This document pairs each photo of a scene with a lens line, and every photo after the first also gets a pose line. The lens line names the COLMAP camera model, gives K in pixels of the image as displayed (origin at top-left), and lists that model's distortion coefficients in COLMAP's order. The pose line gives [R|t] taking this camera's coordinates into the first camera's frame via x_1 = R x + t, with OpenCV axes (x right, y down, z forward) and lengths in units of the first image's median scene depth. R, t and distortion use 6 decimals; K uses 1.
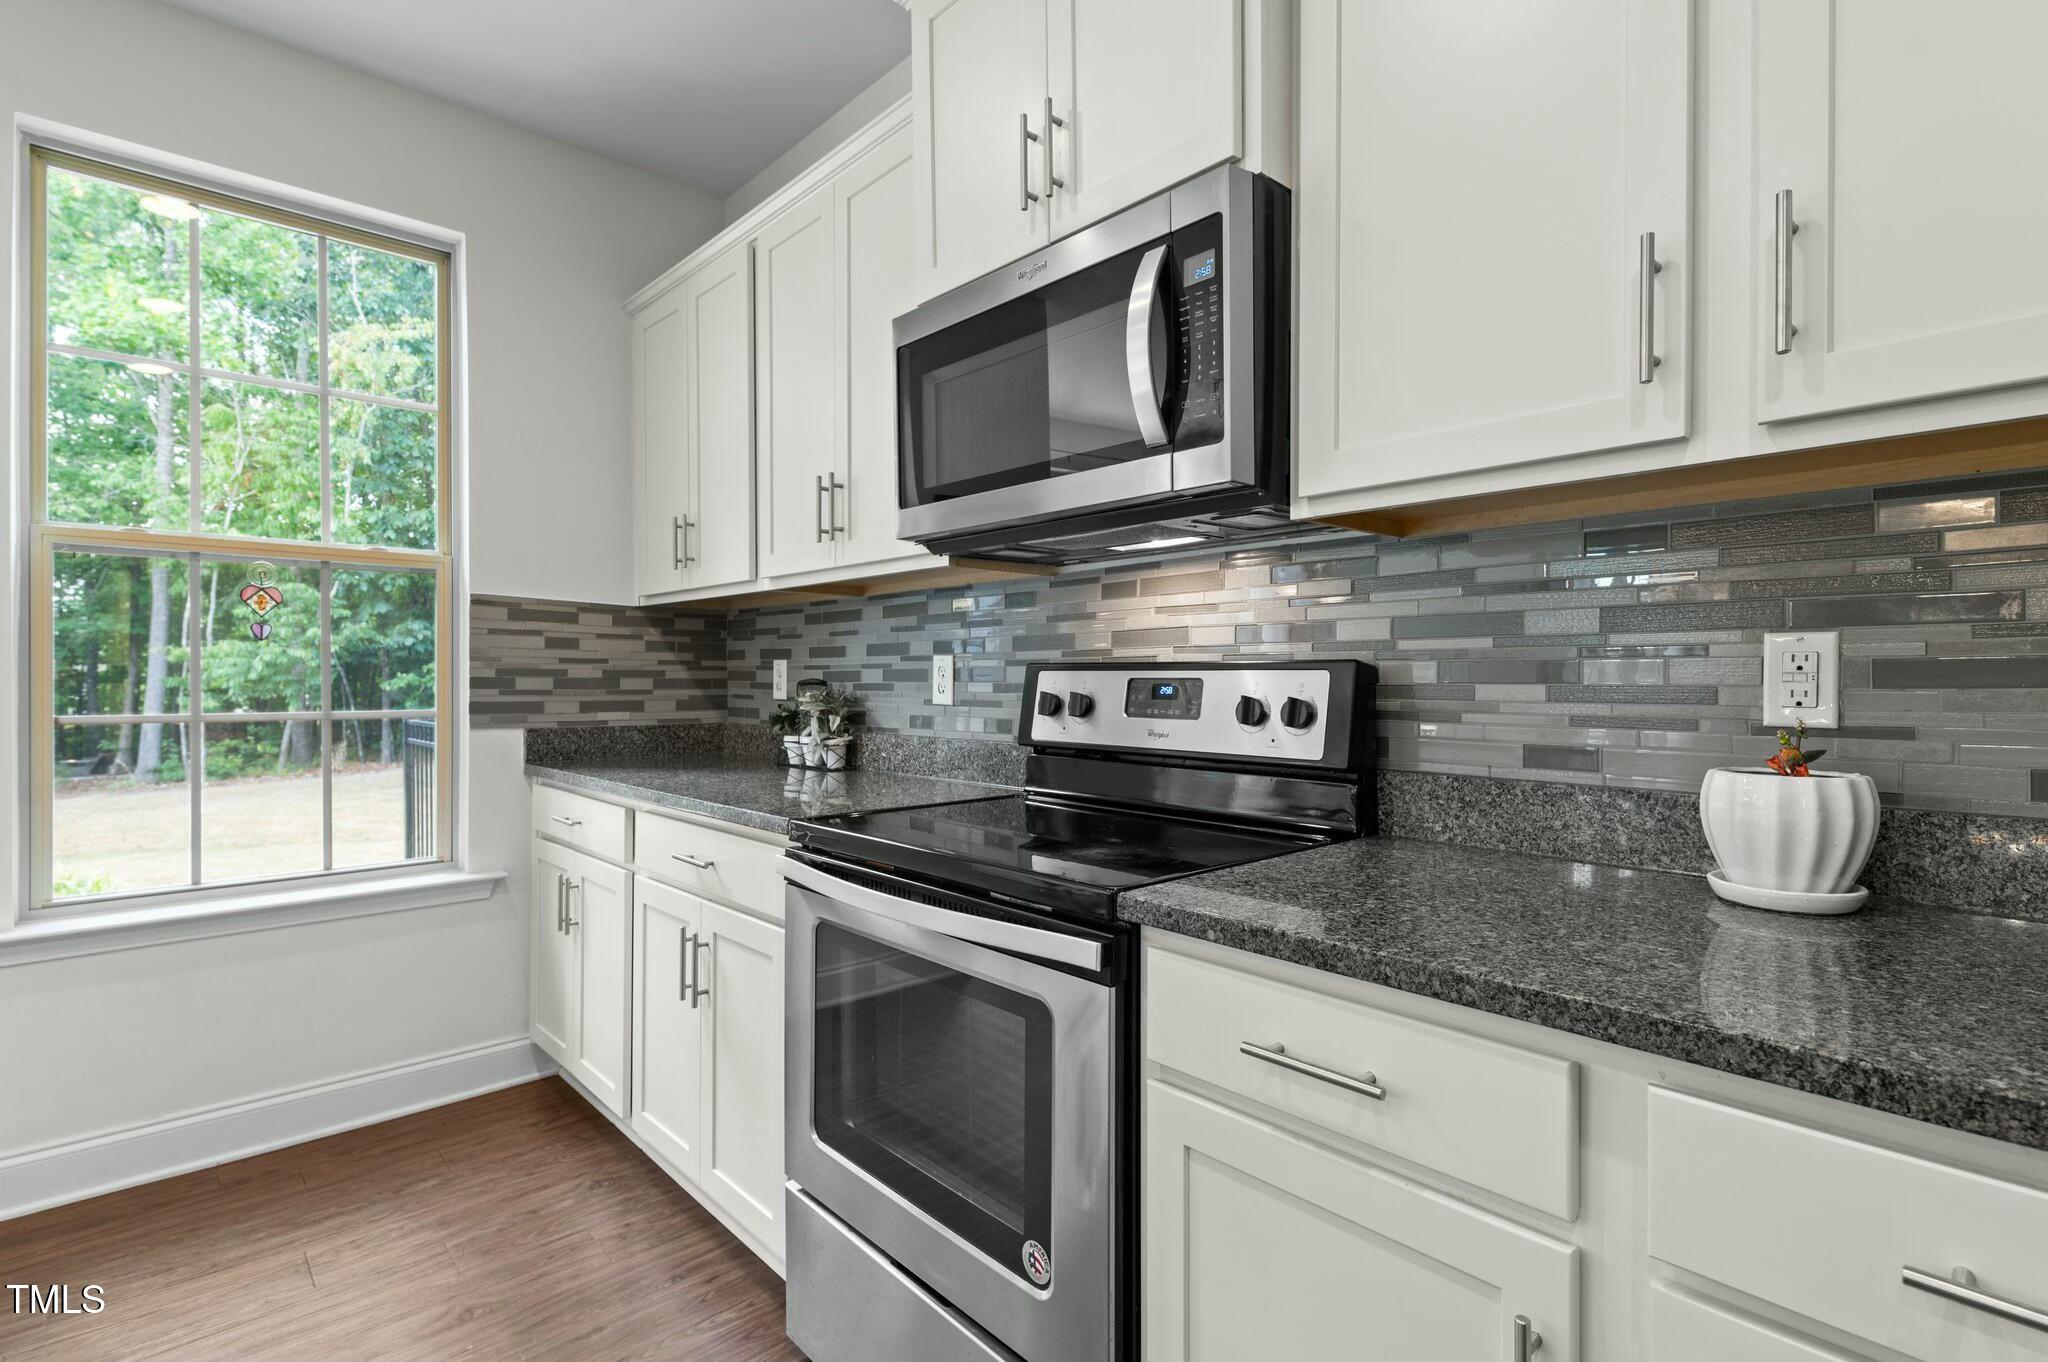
lens RADIAL K [[971.3, 0, 1011.3], [0, 971.3, 678.0], [0, 0, 1]] dist [0.014143, -0.000219]
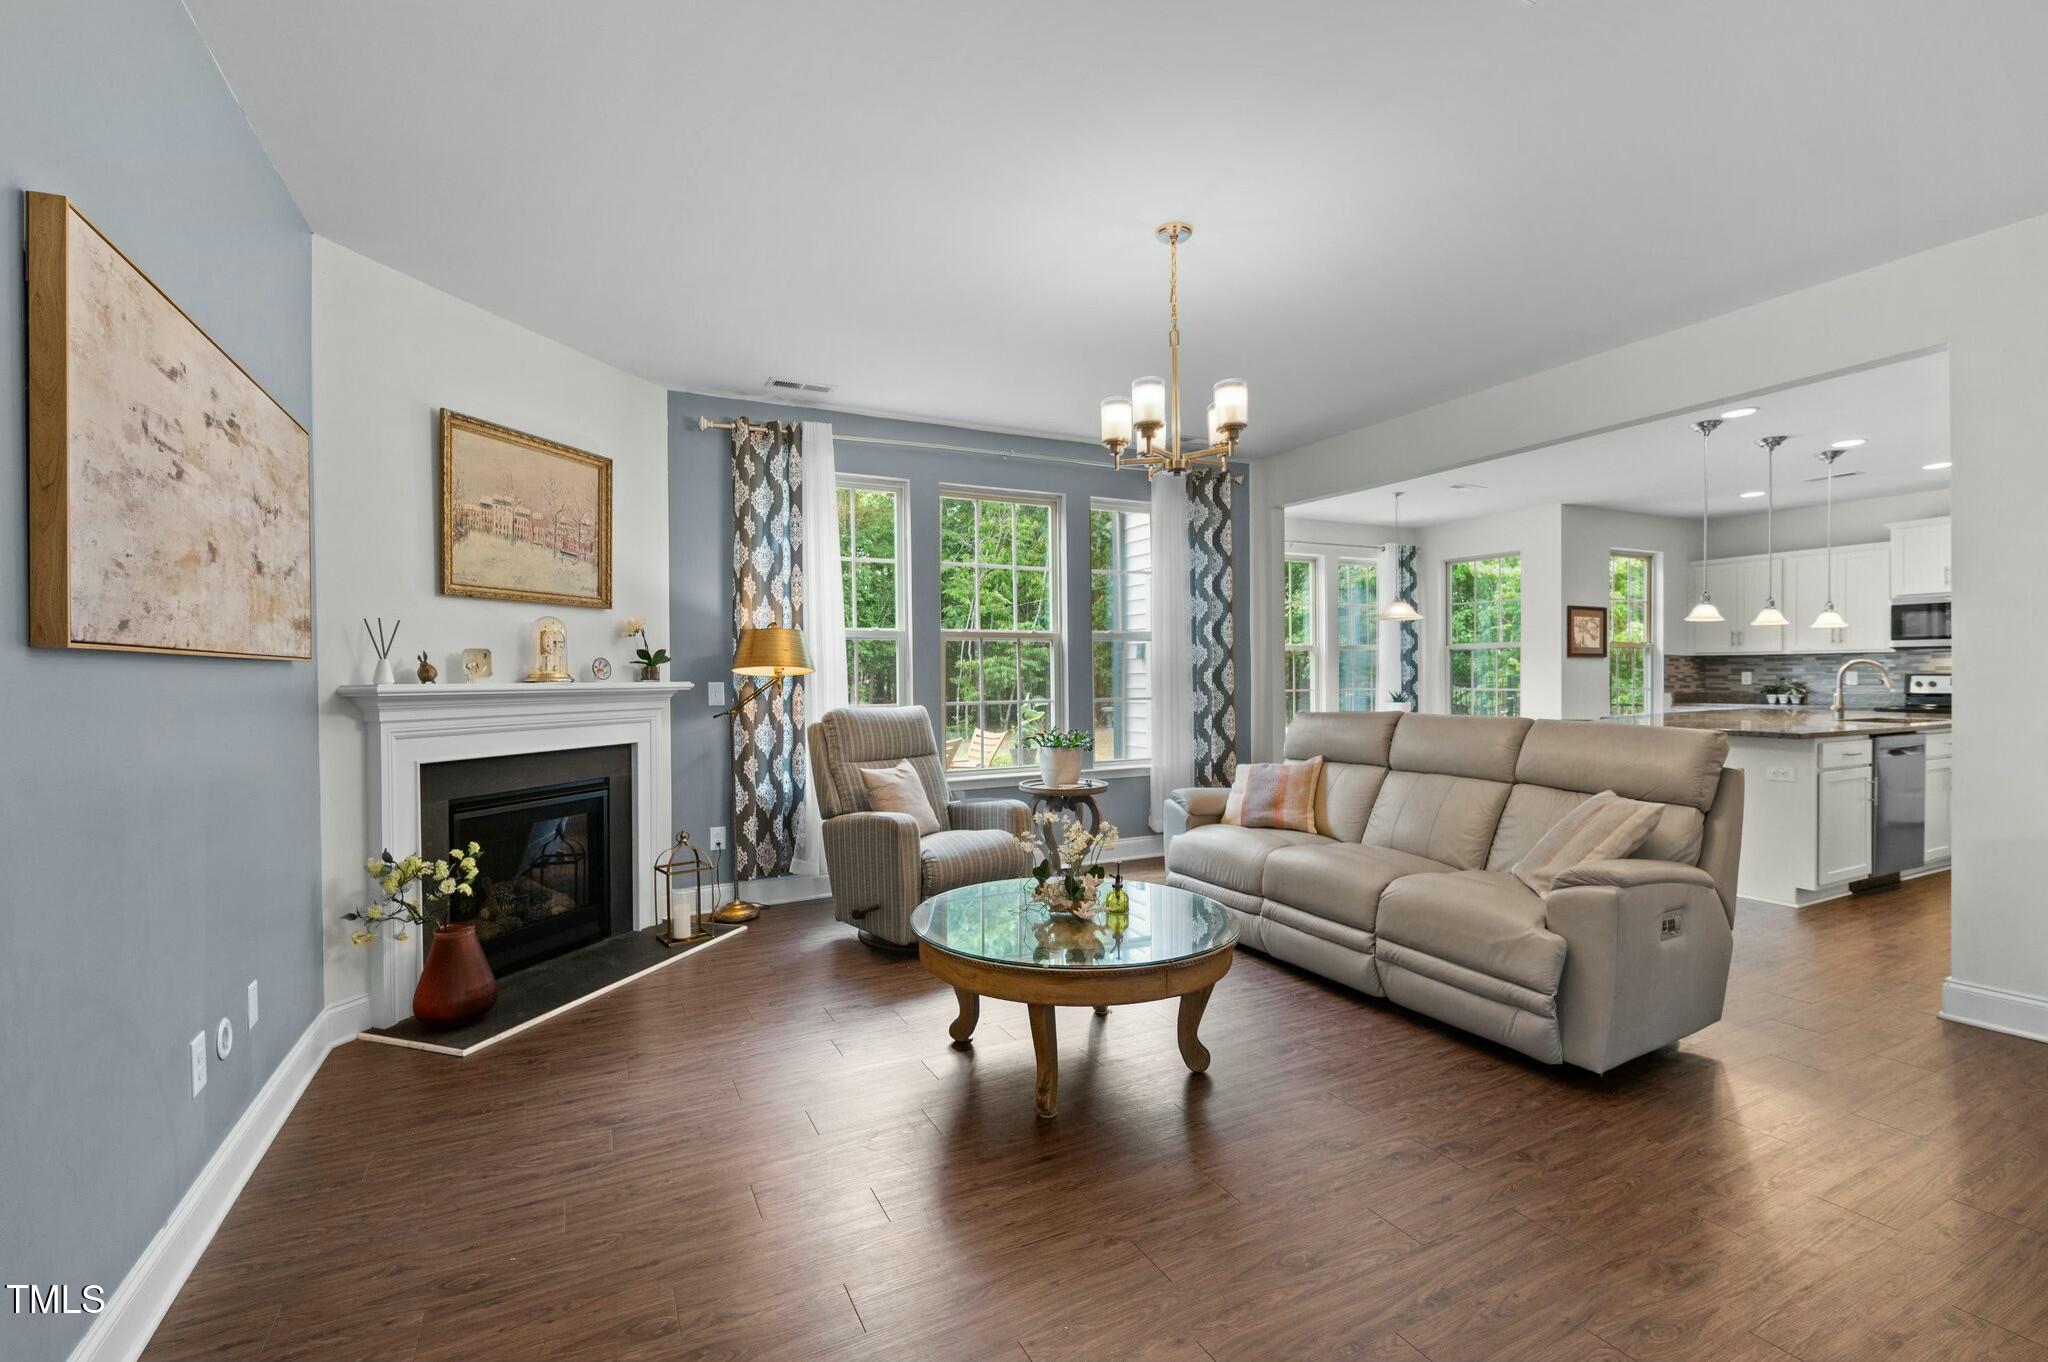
lens RADIAL K [[880.7, 0, 1015.9], [0, 880.7, 679.5], [0, 0, 1]] dist [0.016098, -0.011064]
pose [[0.963525, -0.004691, -0.267577, -2.891327], [0.006118, 0.999971, 0.004499, -0.035408], [0.267548, -0.005972, 0.963526, -3.997971]]
